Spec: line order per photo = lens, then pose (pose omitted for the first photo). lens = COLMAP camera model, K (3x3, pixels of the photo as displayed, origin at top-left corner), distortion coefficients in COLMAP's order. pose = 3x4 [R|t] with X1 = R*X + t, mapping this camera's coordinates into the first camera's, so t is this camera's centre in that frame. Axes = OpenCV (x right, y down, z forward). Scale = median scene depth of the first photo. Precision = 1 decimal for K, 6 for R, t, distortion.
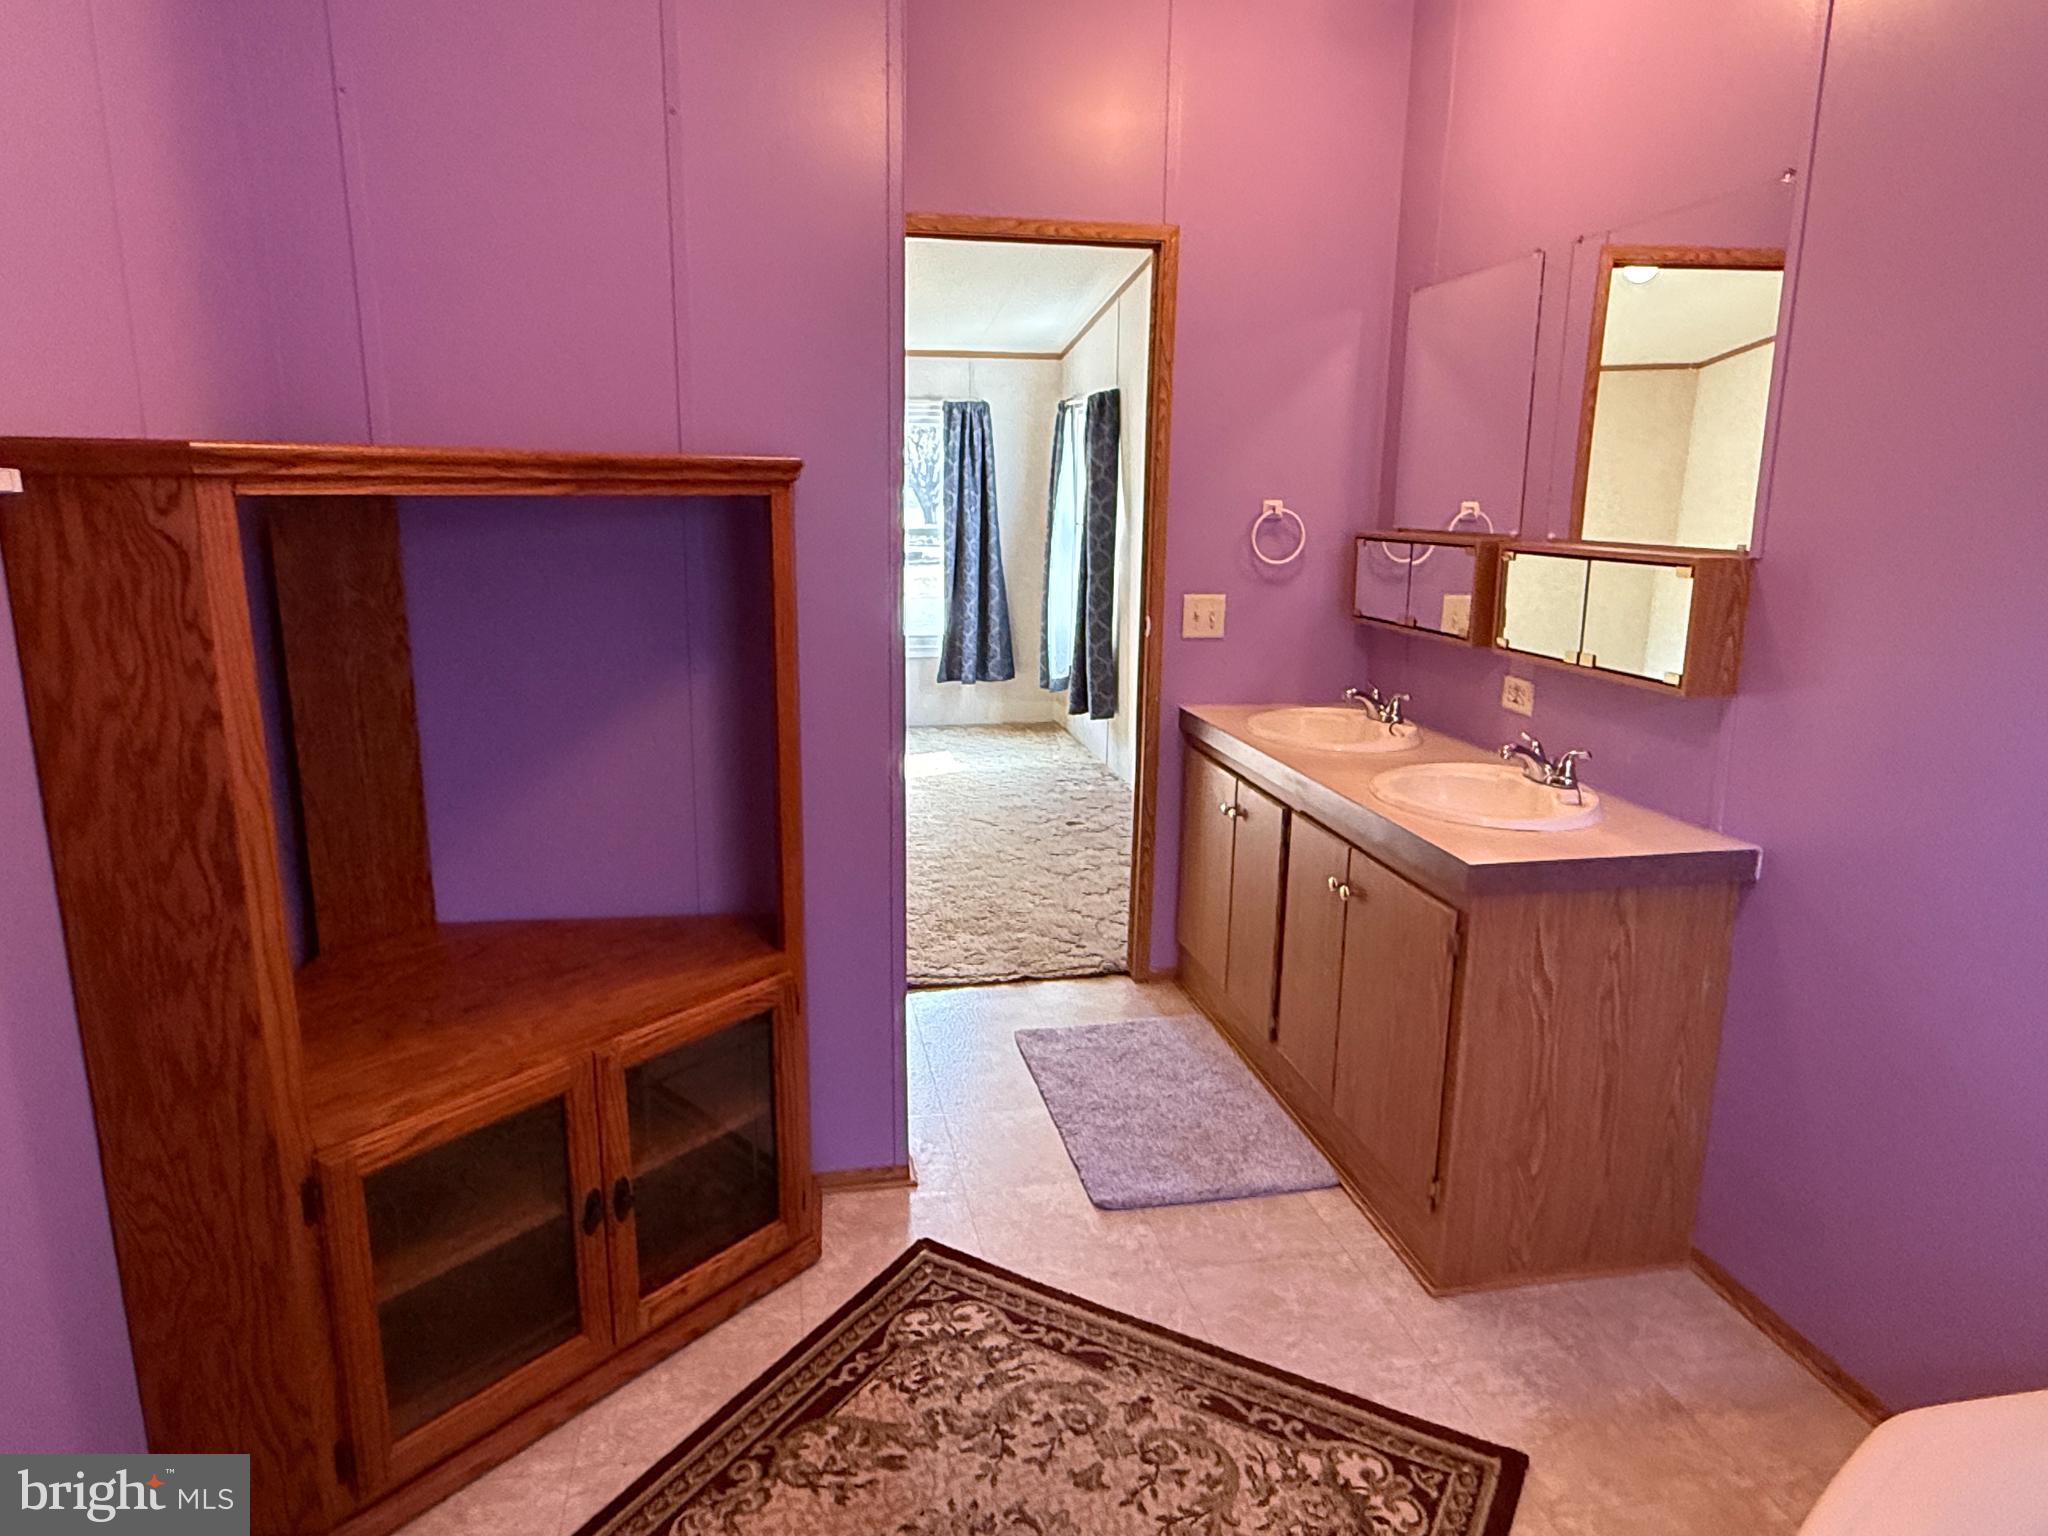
lens RADIAL K [[1303.7, 0, 1017.8], [0, 1303.7, 762.6], [0, 0, 1]] dist [0.029060, 0.001149]
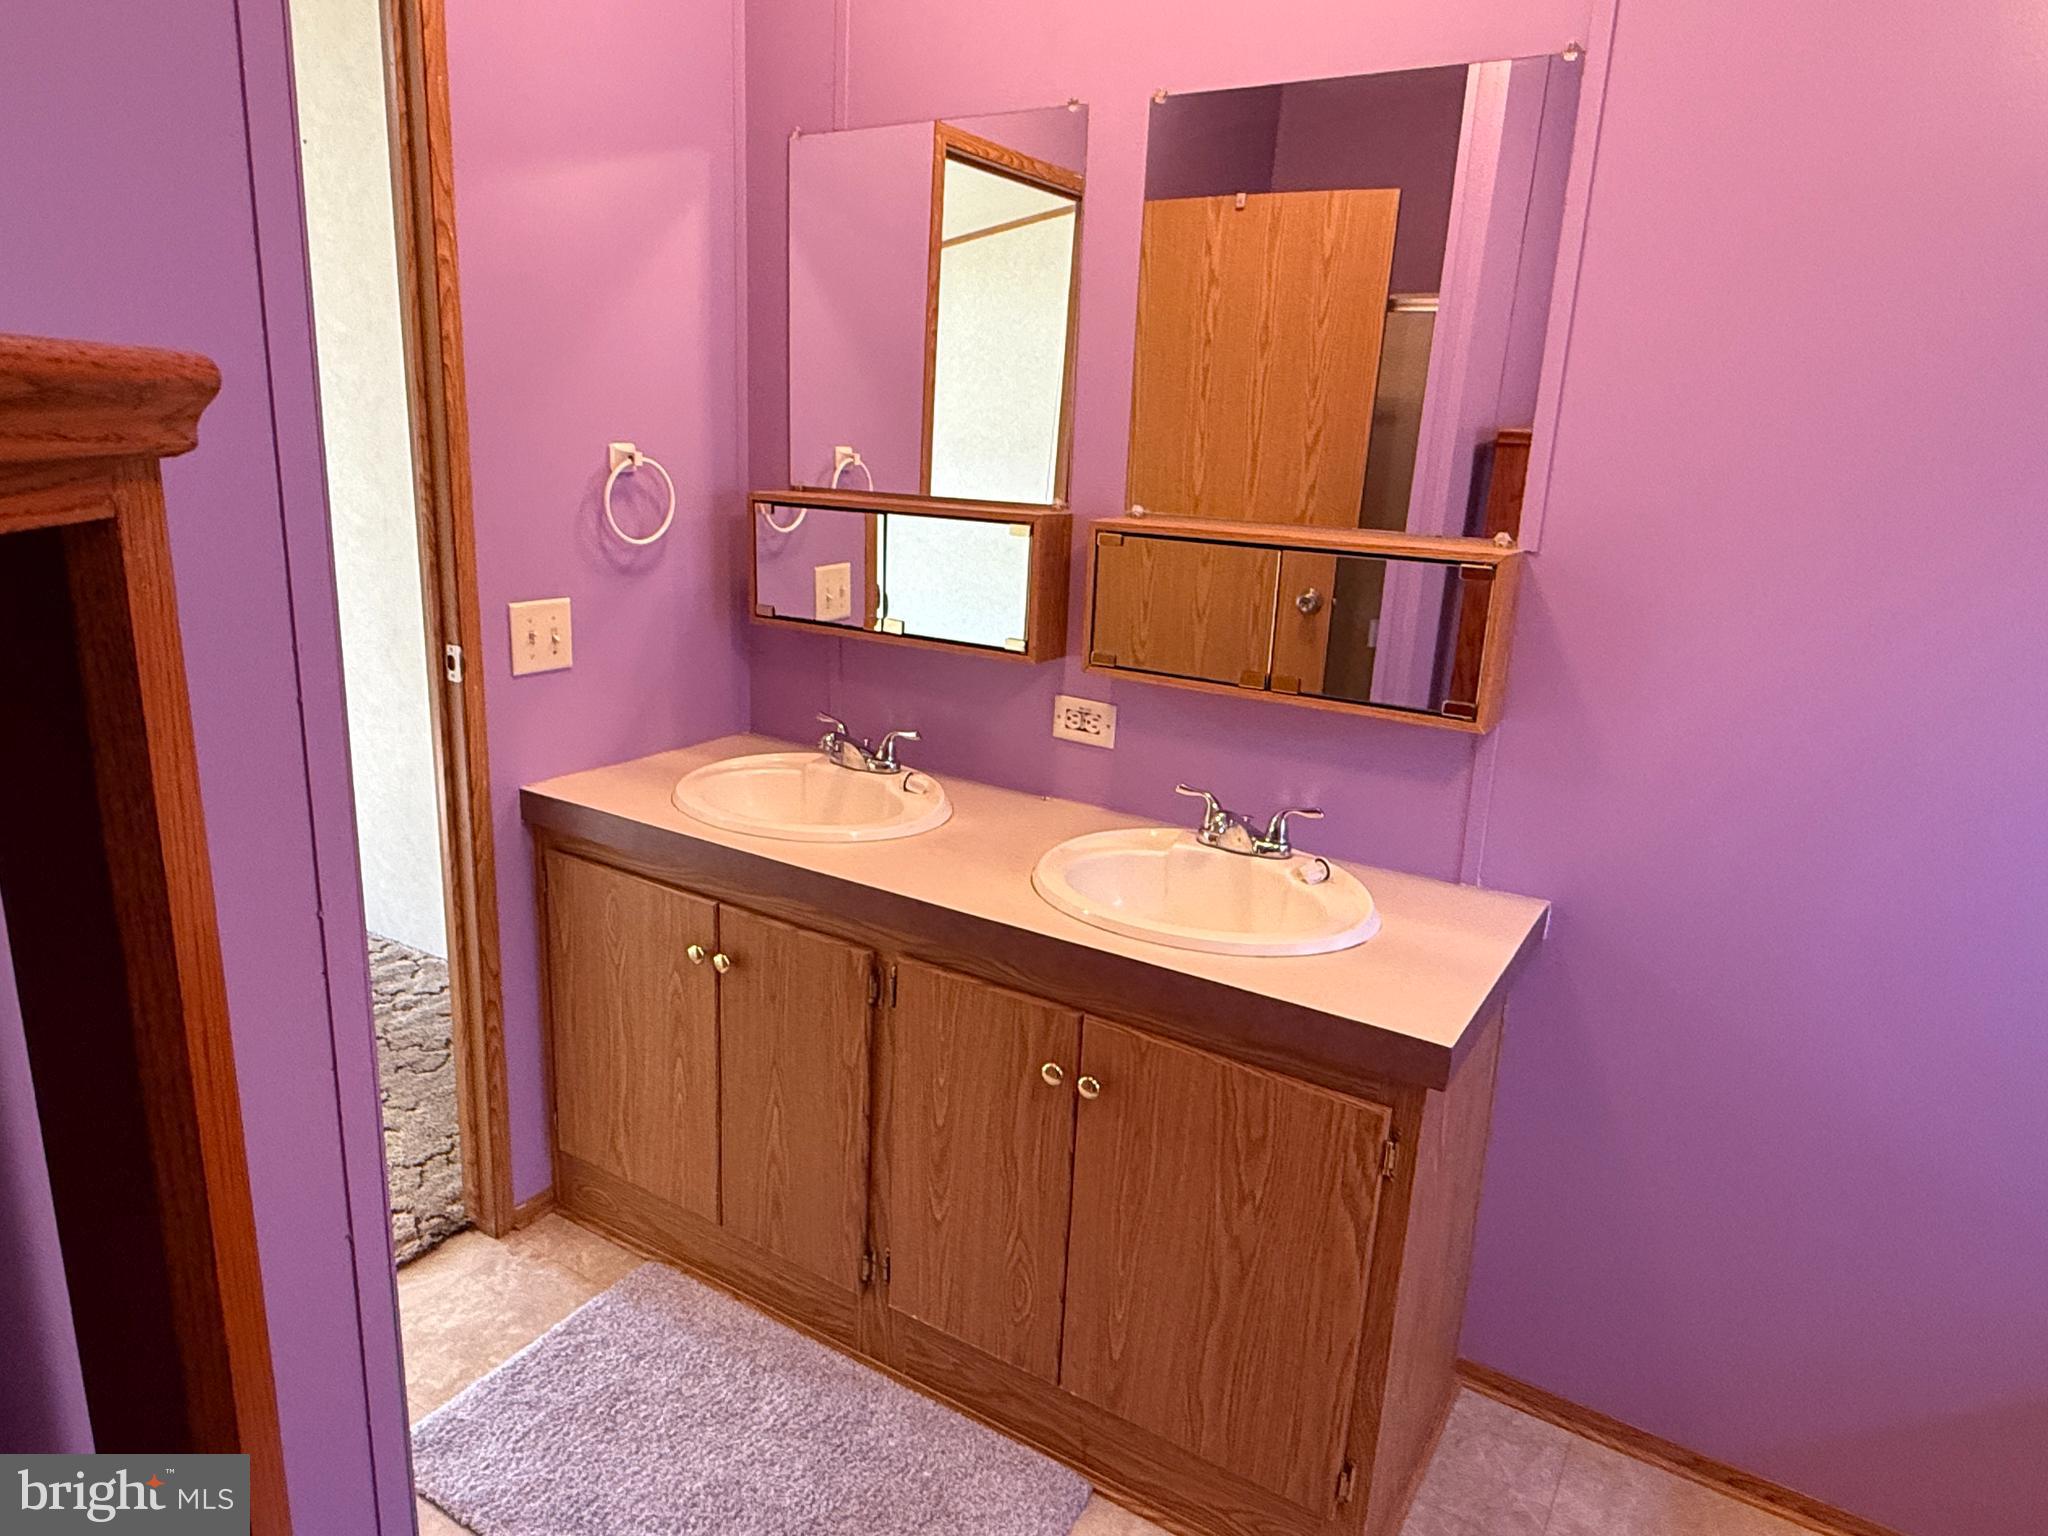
lens RADIAL K [[1277.5, 0, 1024.0], [0, 1277.5, 768.0], [0, 0, 1]] dist [-0.003476, 0.001383]
pose [[0.679271, -0.169988, 0.713929, -0.138922], [0.117272, 0.985446, 0.123058, -0.098511], [-0.724457, 0.000134, 0.689320, 0.431304]]
